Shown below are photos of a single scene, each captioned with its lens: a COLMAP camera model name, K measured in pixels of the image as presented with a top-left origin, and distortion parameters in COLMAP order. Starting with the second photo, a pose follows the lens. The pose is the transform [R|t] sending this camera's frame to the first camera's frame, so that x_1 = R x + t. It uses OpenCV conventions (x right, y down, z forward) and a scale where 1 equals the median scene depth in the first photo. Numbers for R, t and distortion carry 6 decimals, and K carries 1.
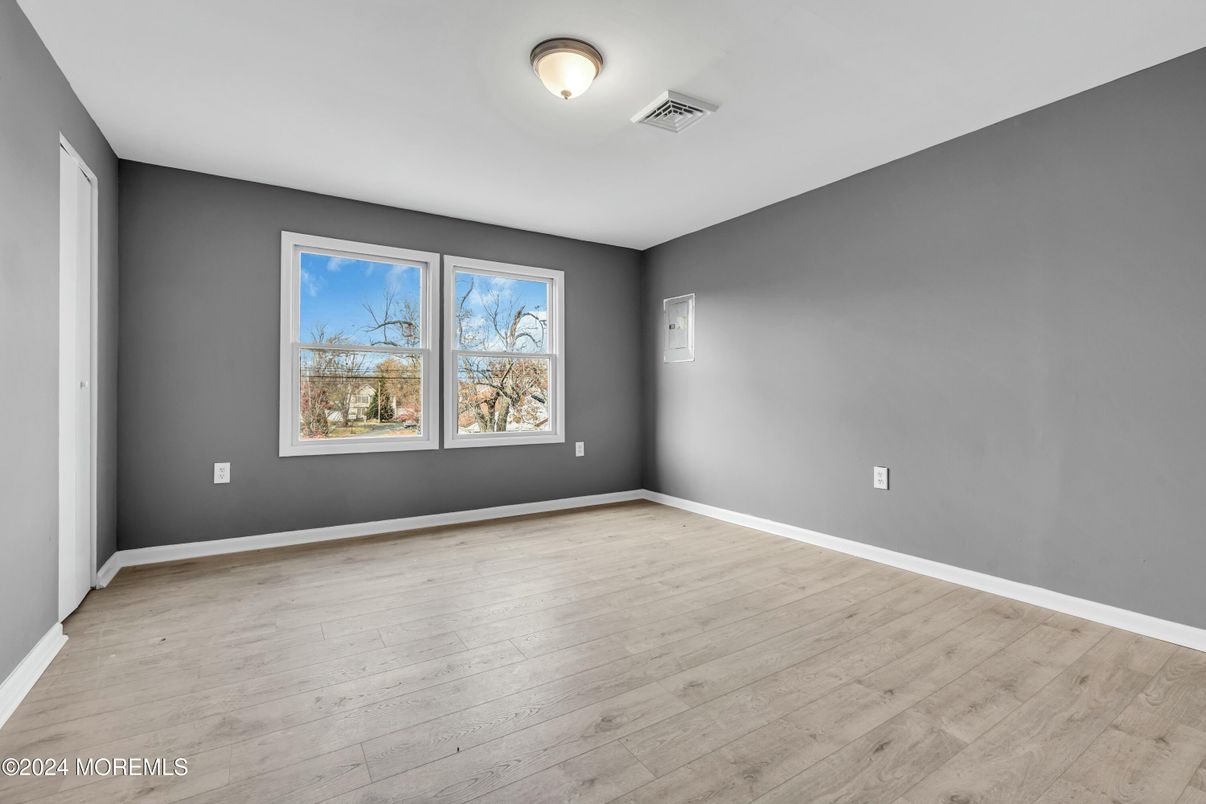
lens RADIAL K [[536.7, 0, 603.6], [0, 536.7, 396.8], [0, 0, 1]] dist [-0.011993, 0.000091]
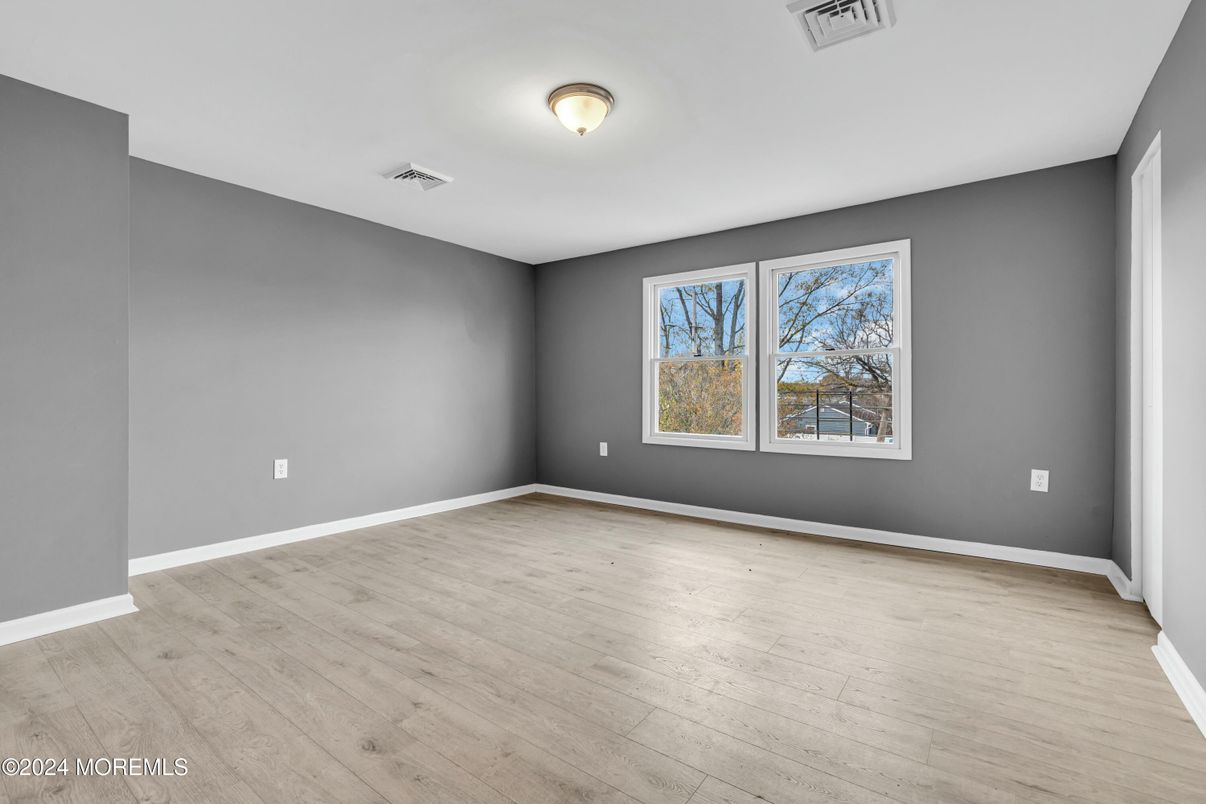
lens RADIAL K [[536.7, 0, 603.6], [0, 536.7, 396.8], [0, 0, 1]] dist [-0.011993, 0.000091]
pose [[0.344197, -0.000056, -0.938898, 0.651213], [-0.005173, 0.999985, -0.001956, -0.003522], [0.938883, 0.005530, 0.344191, 0.425432]]
